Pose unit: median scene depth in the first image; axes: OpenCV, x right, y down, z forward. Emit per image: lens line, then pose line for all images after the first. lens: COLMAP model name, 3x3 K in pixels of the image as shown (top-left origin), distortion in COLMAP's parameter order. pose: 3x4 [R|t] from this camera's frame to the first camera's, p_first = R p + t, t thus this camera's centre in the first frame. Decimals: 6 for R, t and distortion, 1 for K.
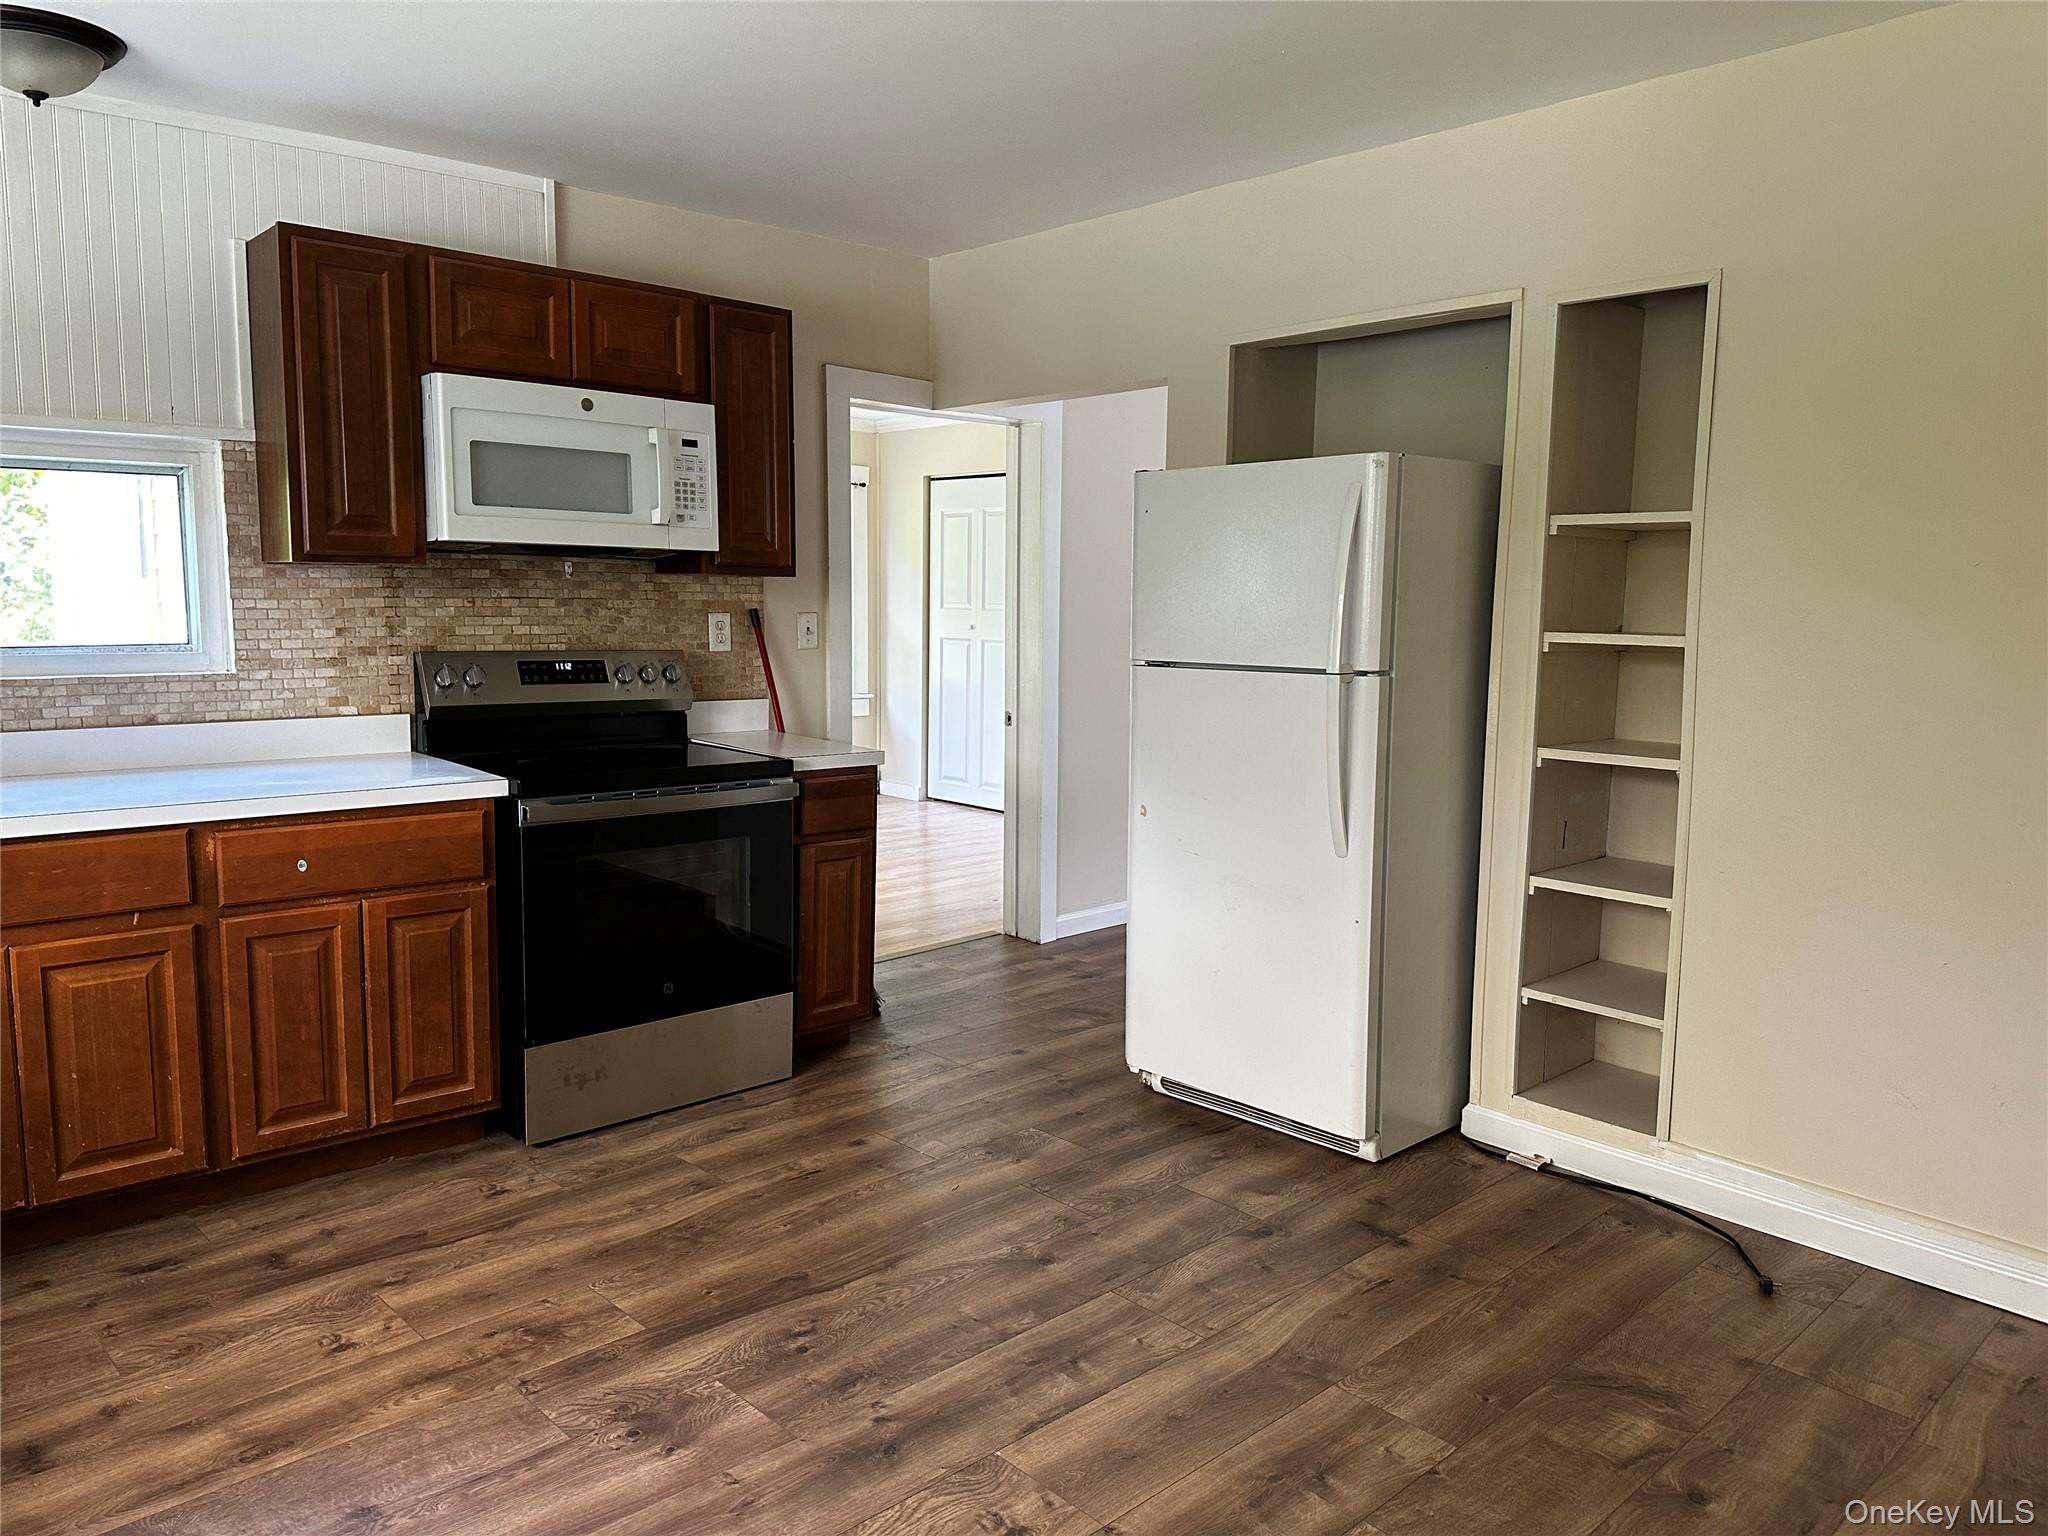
lens RADIAL K [[1414.1, 0, 1024.0], [0, 1414.1, 768.0], [0, 0, 1]] dist [0.040841, -0.000164]
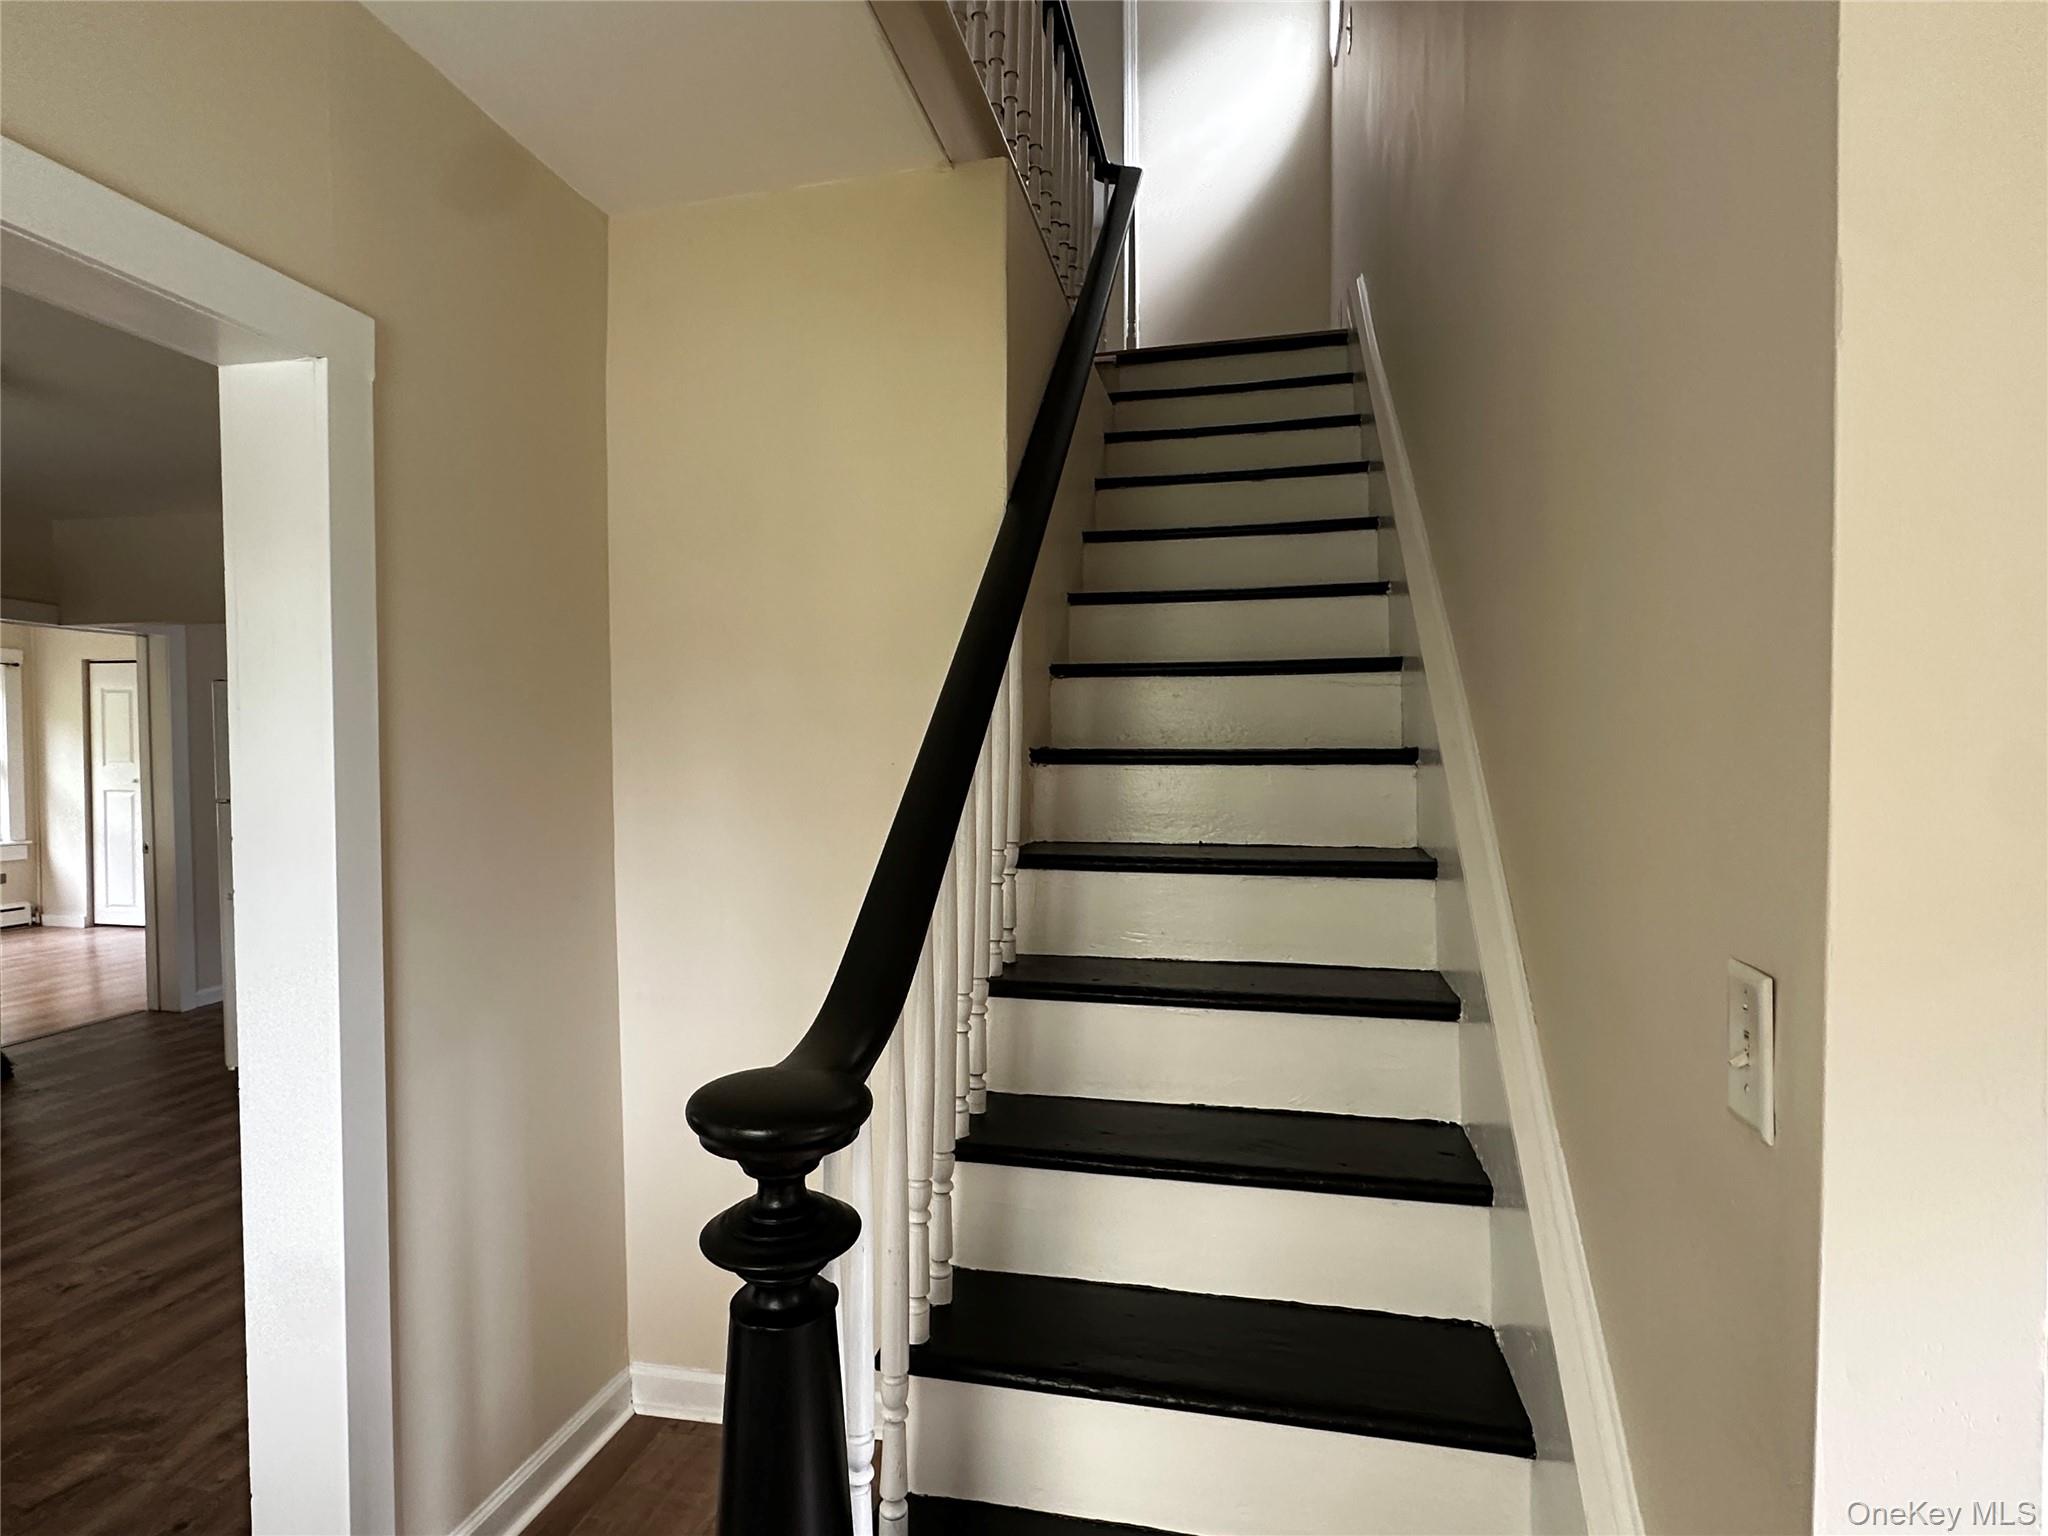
lens RADIAL K [[1073.4, 0, 1017.8], [0, 1073.4, 772.9], [0, 0, 1]] dist [-0.001888, 0.000684]
pose [[0.814964, -0.030224, 0.578723, 0.136235], [0.084150, 0.994227, -0.066577, 0.056764], [-0.573369, 0.102957, 0.812802, -0.562628]]
